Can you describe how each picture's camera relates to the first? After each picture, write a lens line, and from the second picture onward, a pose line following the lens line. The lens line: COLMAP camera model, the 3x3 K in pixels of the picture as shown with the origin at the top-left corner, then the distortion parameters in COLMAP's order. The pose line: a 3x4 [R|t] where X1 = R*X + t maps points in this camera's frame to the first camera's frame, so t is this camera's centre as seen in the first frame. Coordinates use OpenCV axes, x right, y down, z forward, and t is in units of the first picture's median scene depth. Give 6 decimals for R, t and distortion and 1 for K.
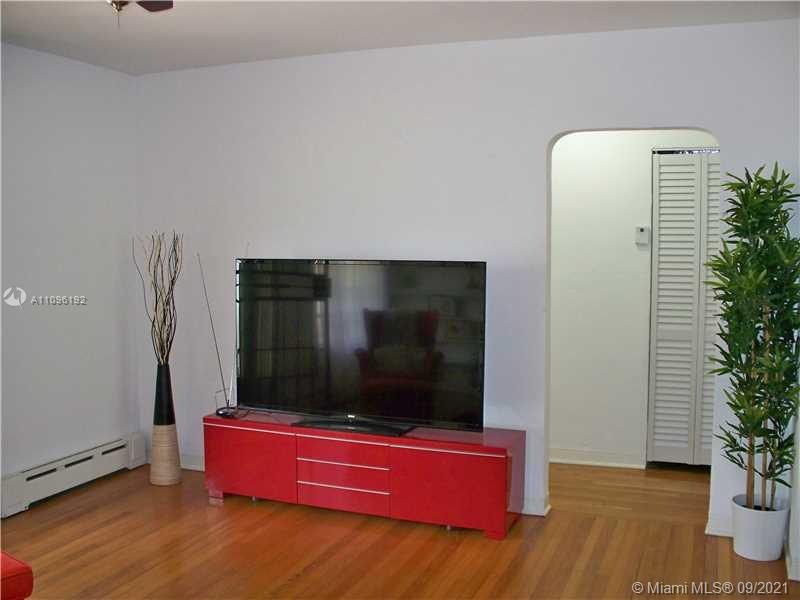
lens RADIAL K [[826.7, 0, 400.0], [0, 826.7, 300.0], [0, 0, 1]] dist [-0.222282, 0.259788]
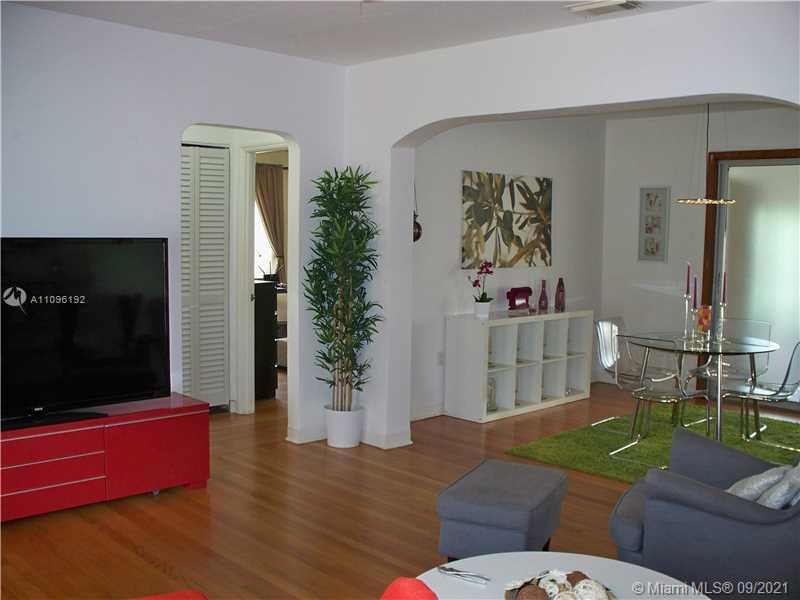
lens RADIAL K [[826.7, 0, 400.0], [0, 826.7, 300.0], [0, 0, 1]] dist [-0.222282, 0.259788]
pose [[0.398877, -0.076679, 0.913793, -0.751628], [0.034792, 0.997046, 0.068478, -0.027957], [-0.916344, 0.004478, 0.400367, 0.297600]]
